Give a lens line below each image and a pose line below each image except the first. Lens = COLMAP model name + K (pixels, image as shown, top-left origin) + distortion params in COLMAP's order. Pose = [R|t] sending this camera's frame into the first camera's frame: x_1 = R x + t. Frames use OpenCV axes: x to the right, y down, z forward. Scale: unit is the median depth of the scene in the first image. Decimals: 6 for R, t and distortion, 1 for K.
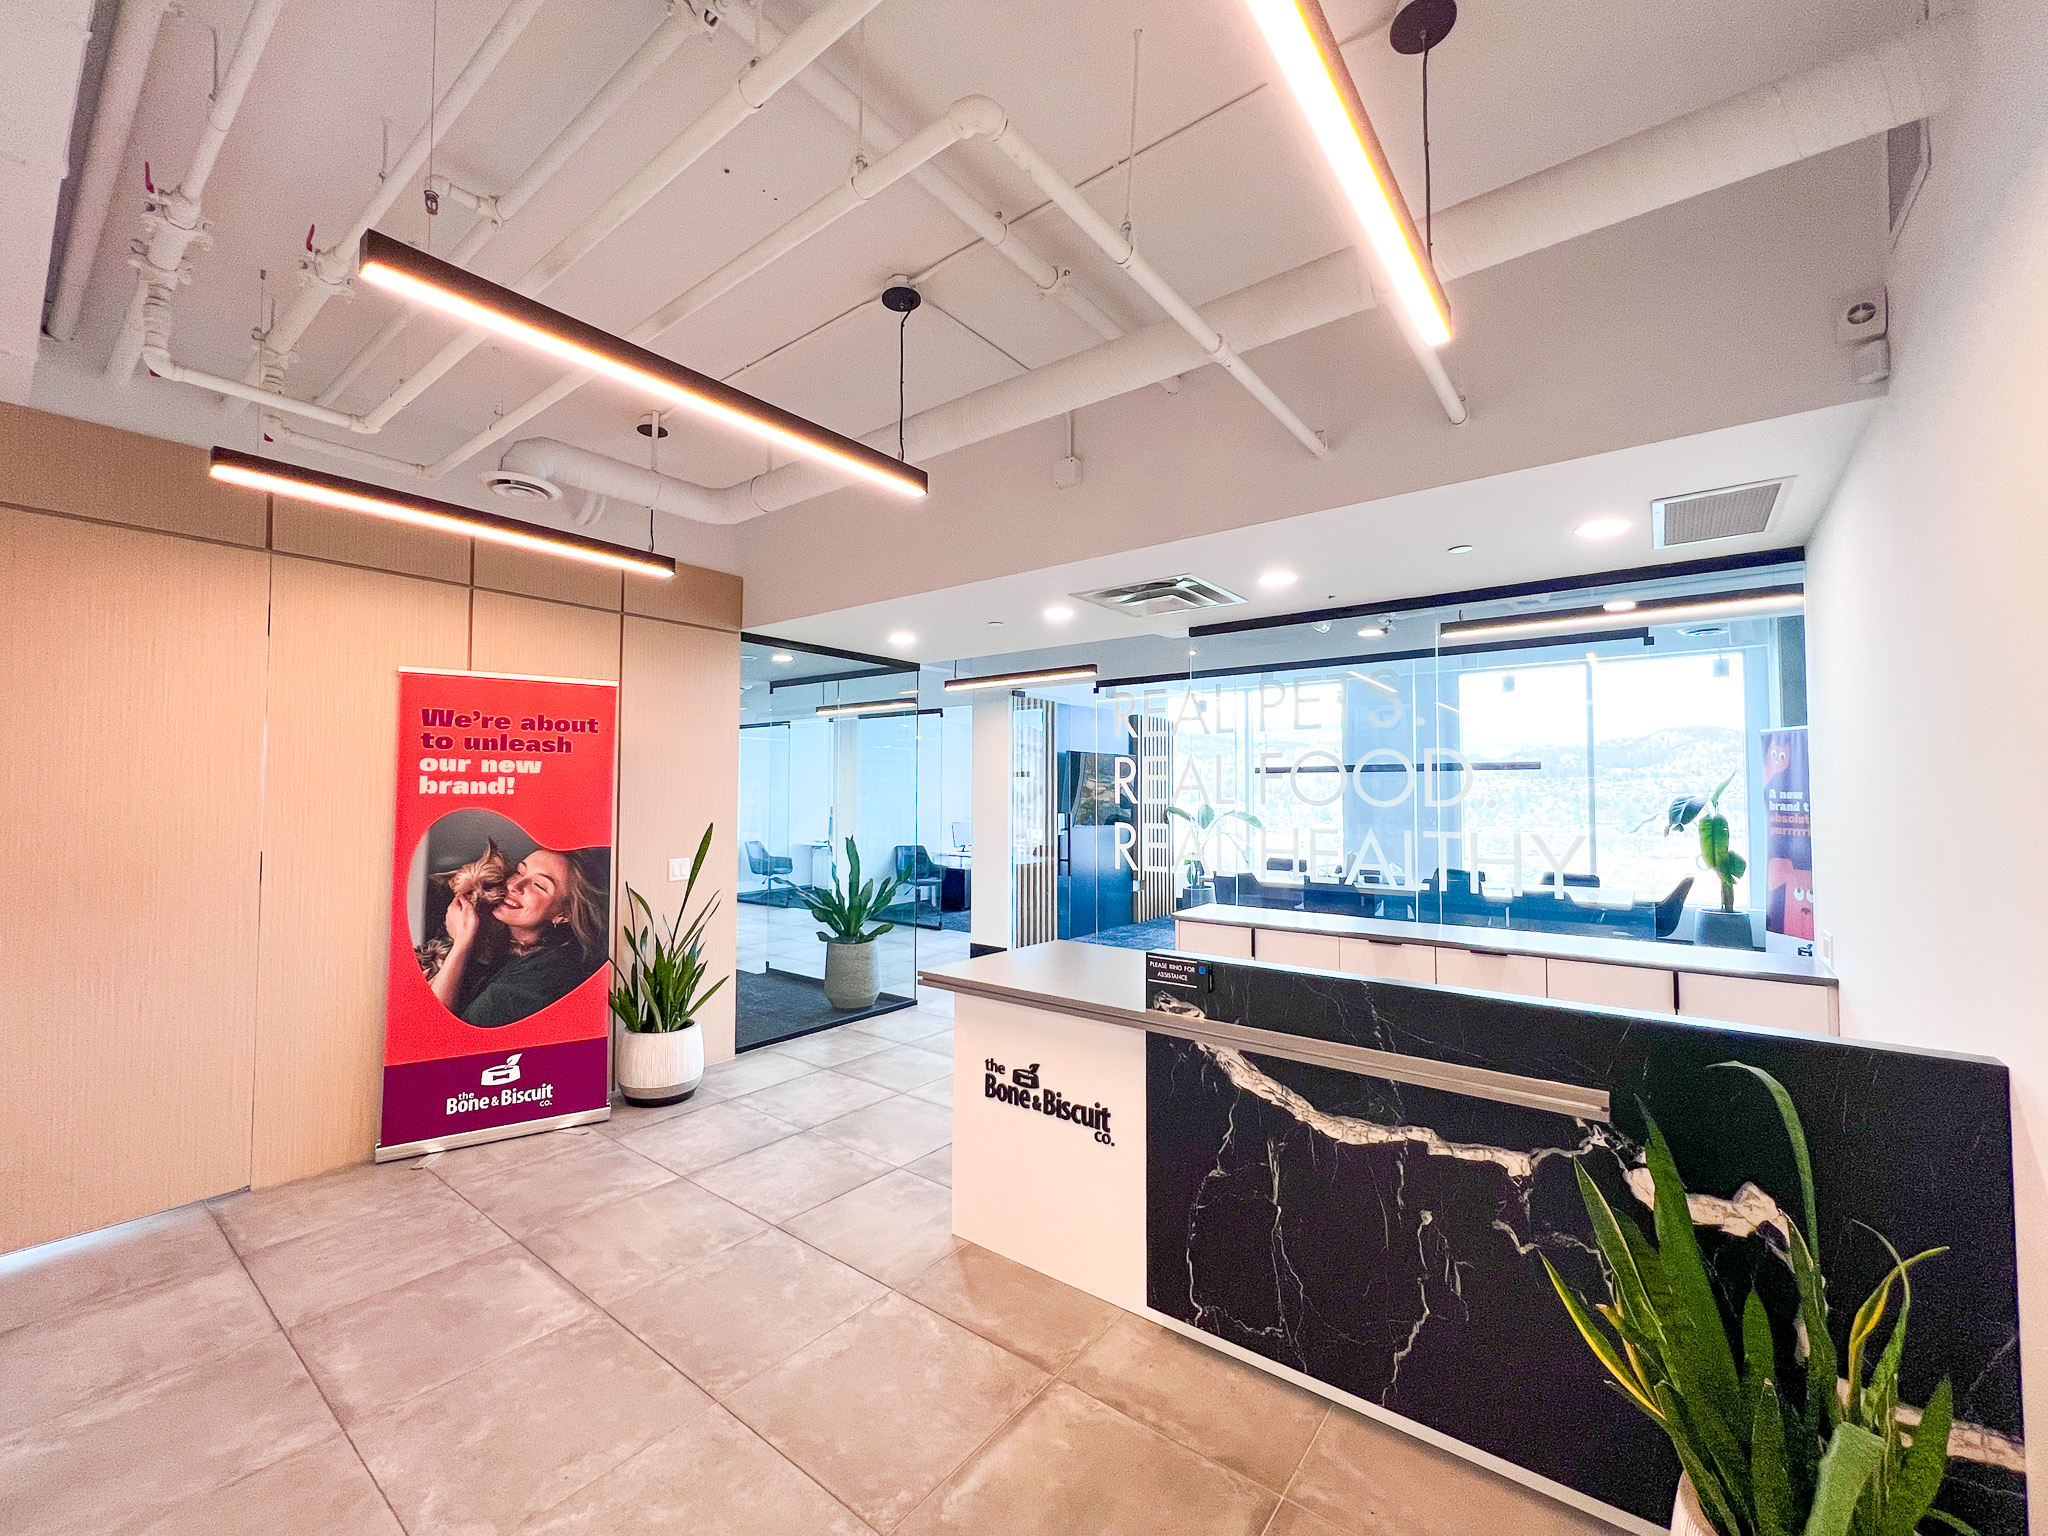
lens RADIAL K [[826.9, 0, 1016.7], [0, 826.9, 769.1], [0, 0, 1]] dist [-0.001366, -0.000175]
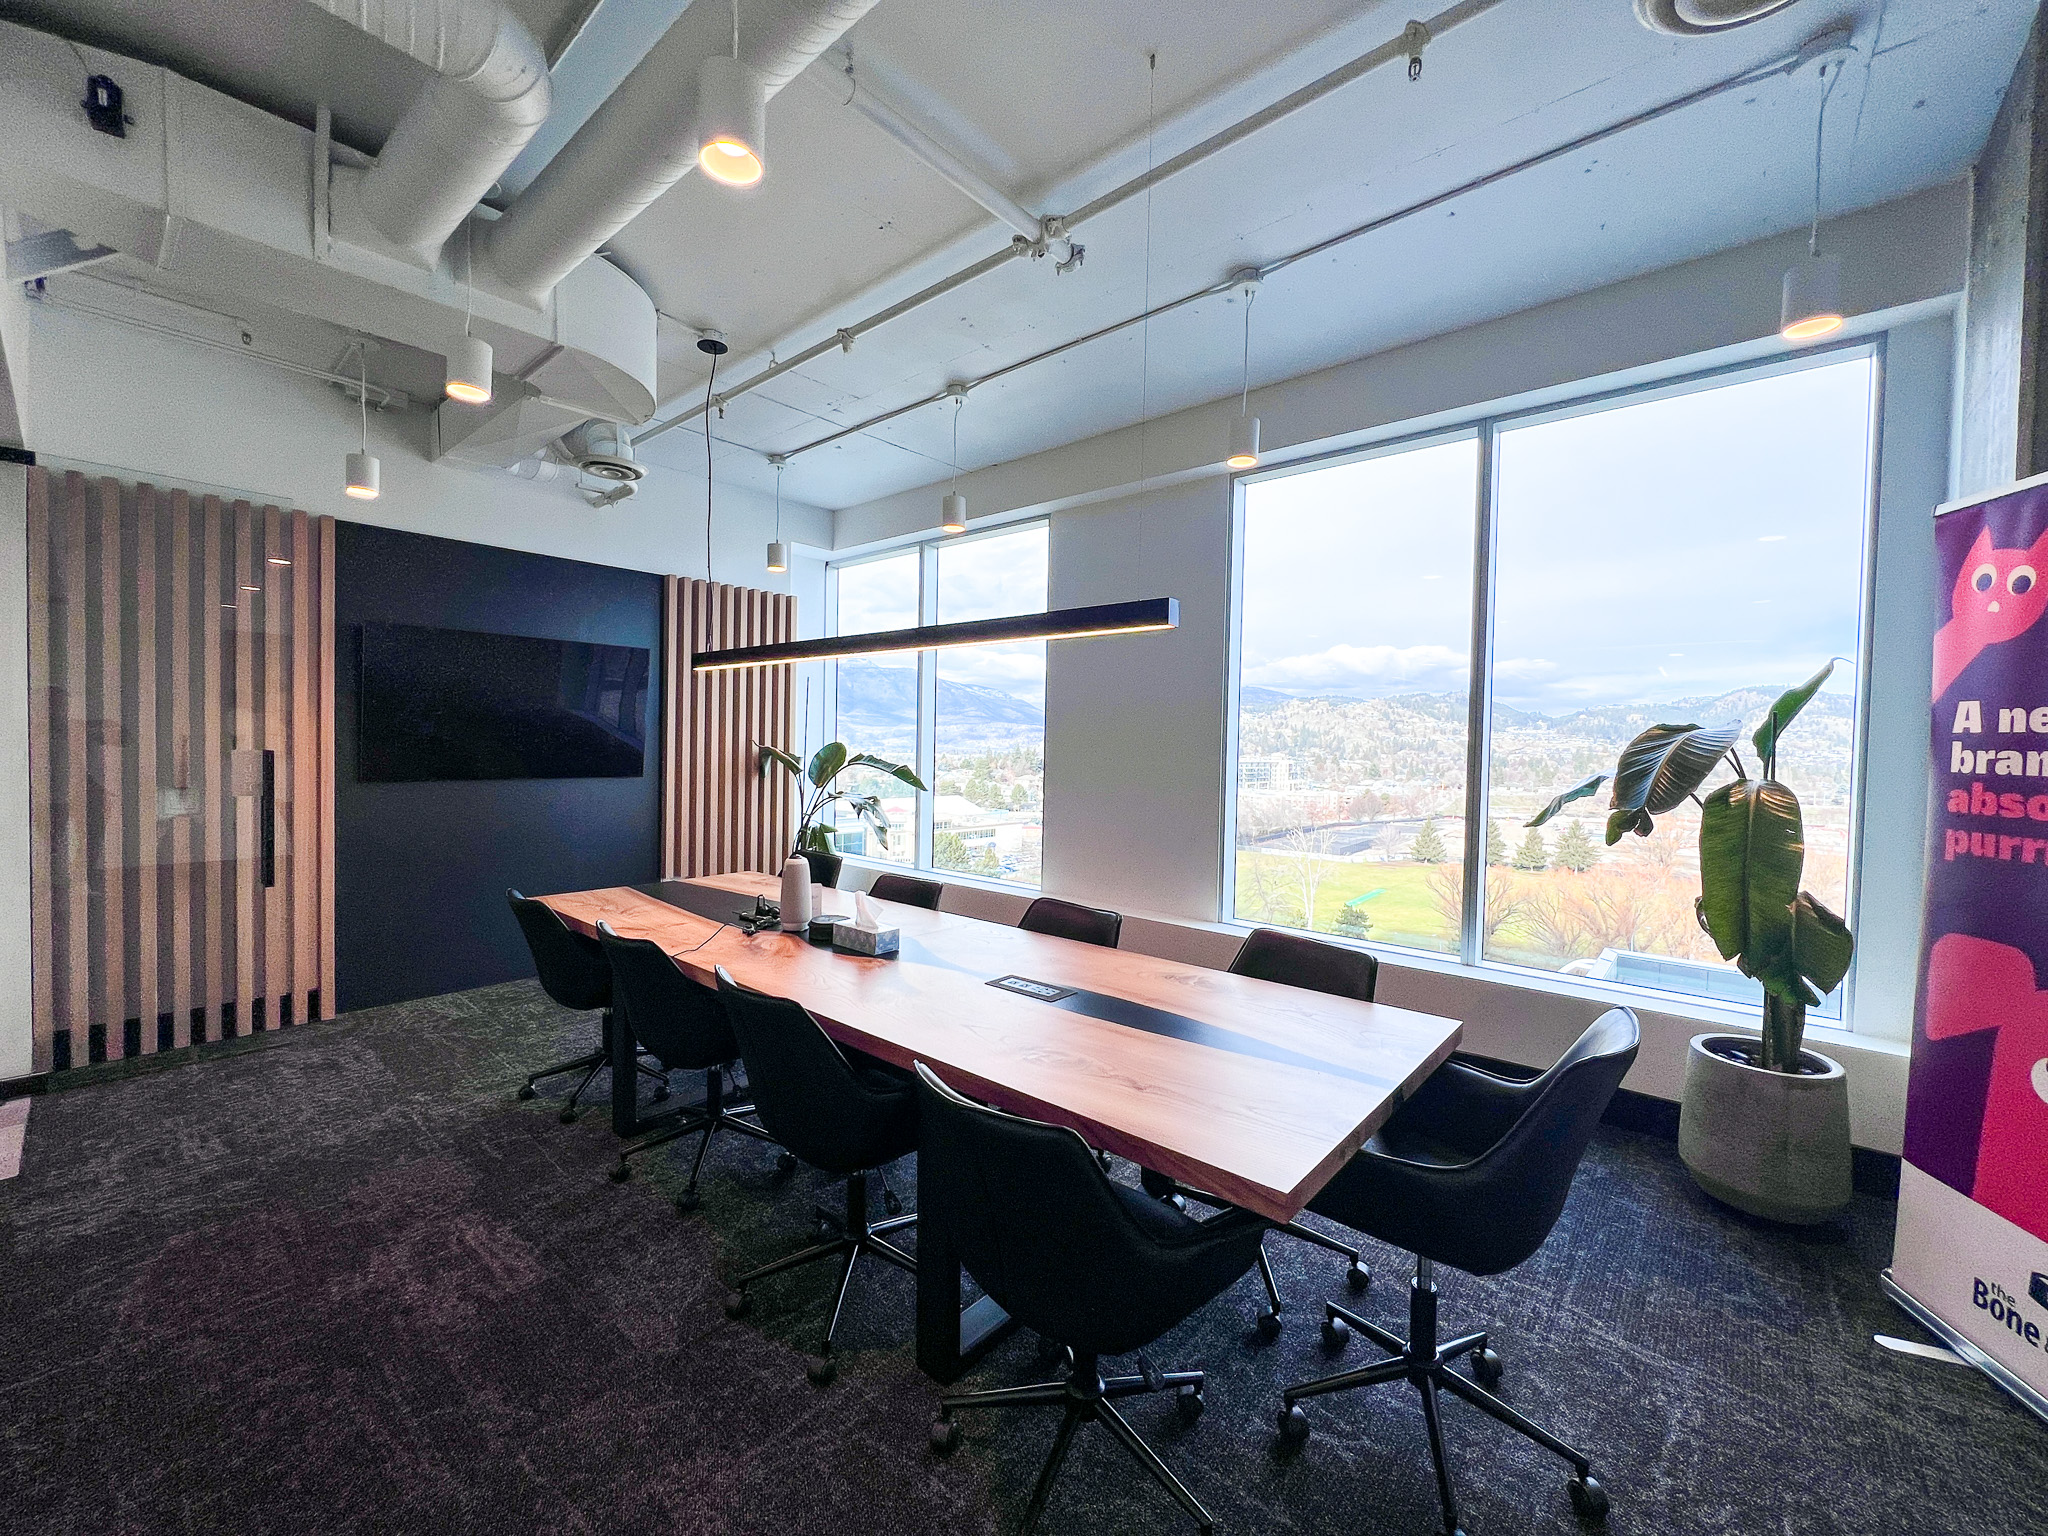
lens RADIAL K [[826.9, 0, 1031.7], [0, 826.9, 764.9], [0, 0, 1]] dist [-0.001366, -0.000175]
pose [[0.998813, 0.022951, -0.042955, 0.579700], [-0.020469, 0.998144, 0.057361, 0.035913], [0.044192, -0.056413, 0.997429, 0.671664]]
